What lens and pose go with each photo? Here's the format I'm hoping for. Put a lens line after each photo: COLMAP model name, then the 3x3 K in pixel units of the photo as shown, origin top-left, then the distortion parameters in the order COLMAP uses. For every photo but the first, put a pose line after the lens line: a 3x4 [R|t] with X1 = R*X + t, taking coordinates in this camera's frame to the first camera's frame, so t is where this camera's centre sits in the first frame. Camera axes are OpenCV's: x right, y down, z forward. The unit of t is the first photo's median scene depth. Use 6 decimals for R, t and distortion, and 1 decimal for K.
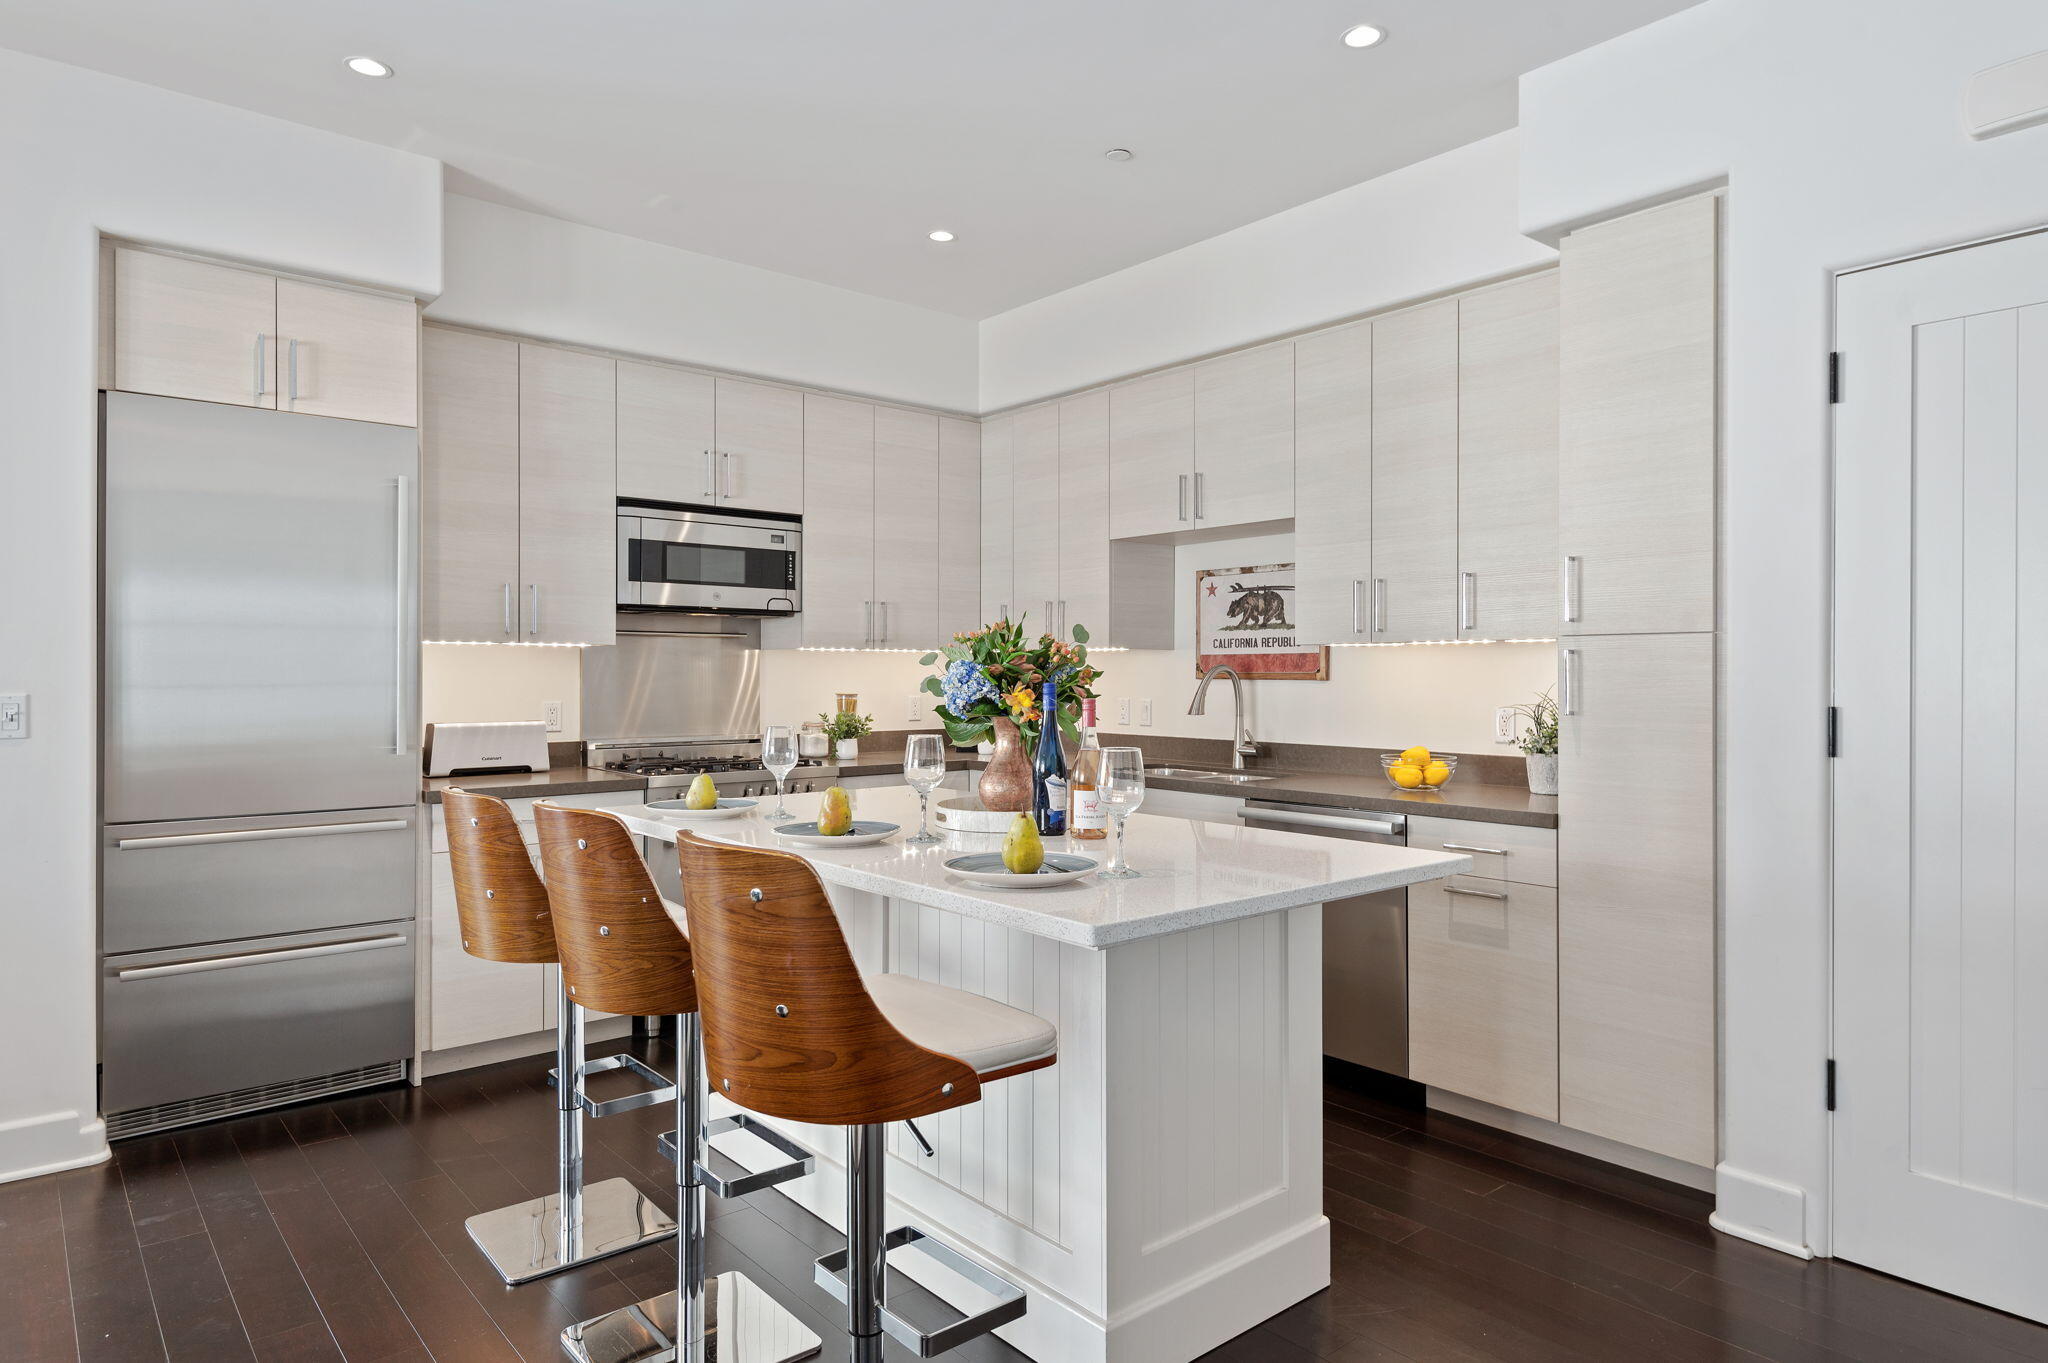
lens RADIAL K [[1185.5, 0, 1033.0], [0, 1185.5, 681.7], [0, 0, 1]] dist [0.005975, -0.000878]
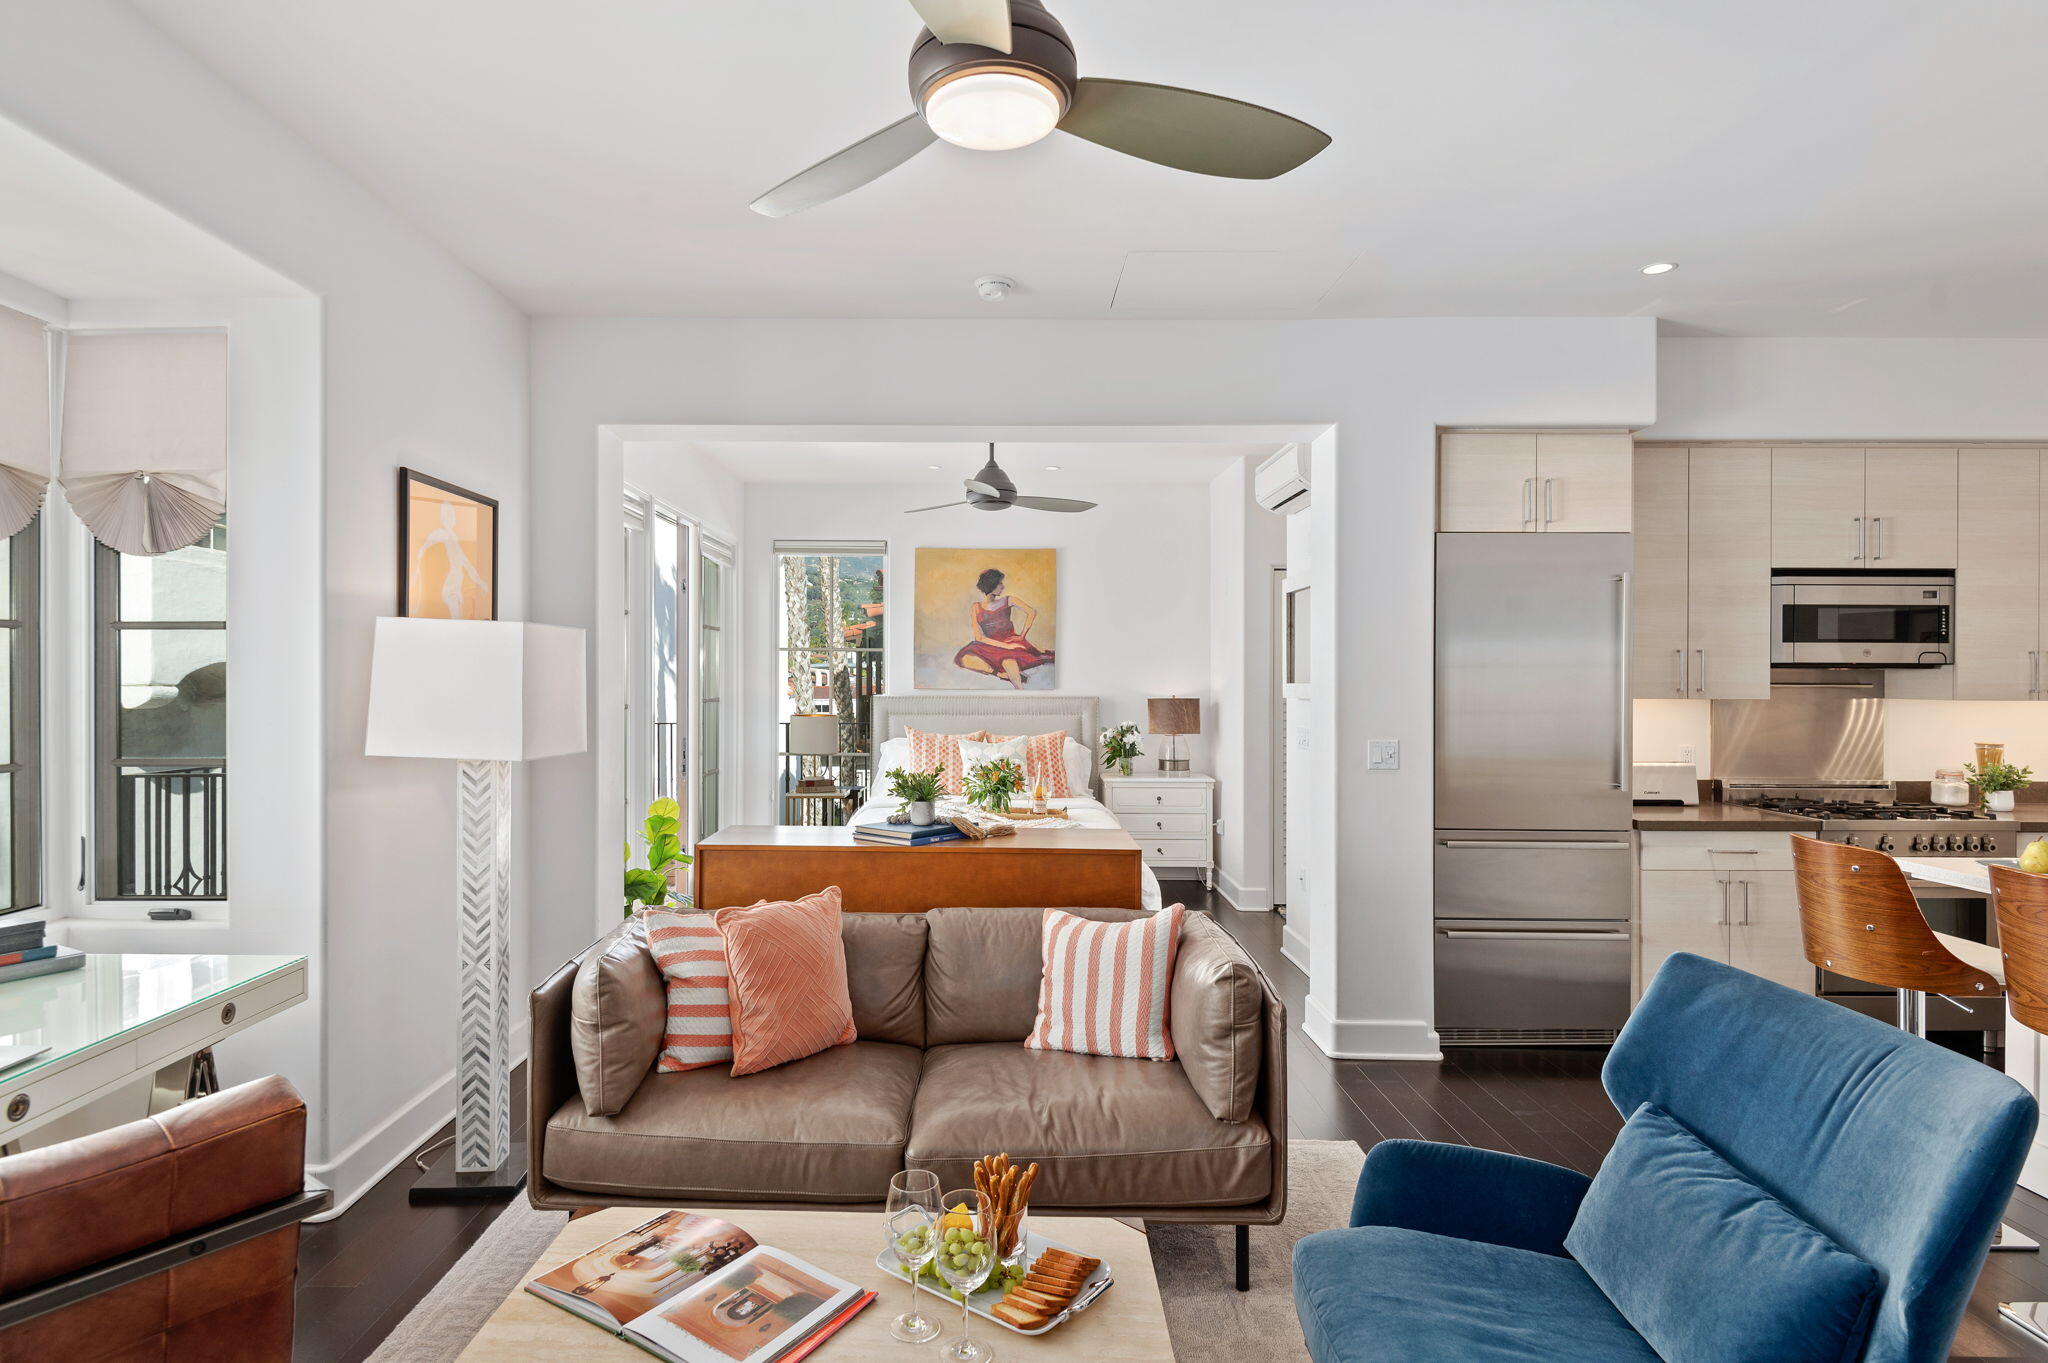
lens RADIAL K [[1042.0, 0, 1020.3], [0, 1042.0, 684.8], [0, 0, 1]] dist [-0.004035, -0.002116]
pose [[0.751162, 0.000705, -0.660118, -0.222019], [-0.006742, 0.999955, -0.006603, -0.031603], [0.660084, 0.009410, 0.751133, -0.208822]]
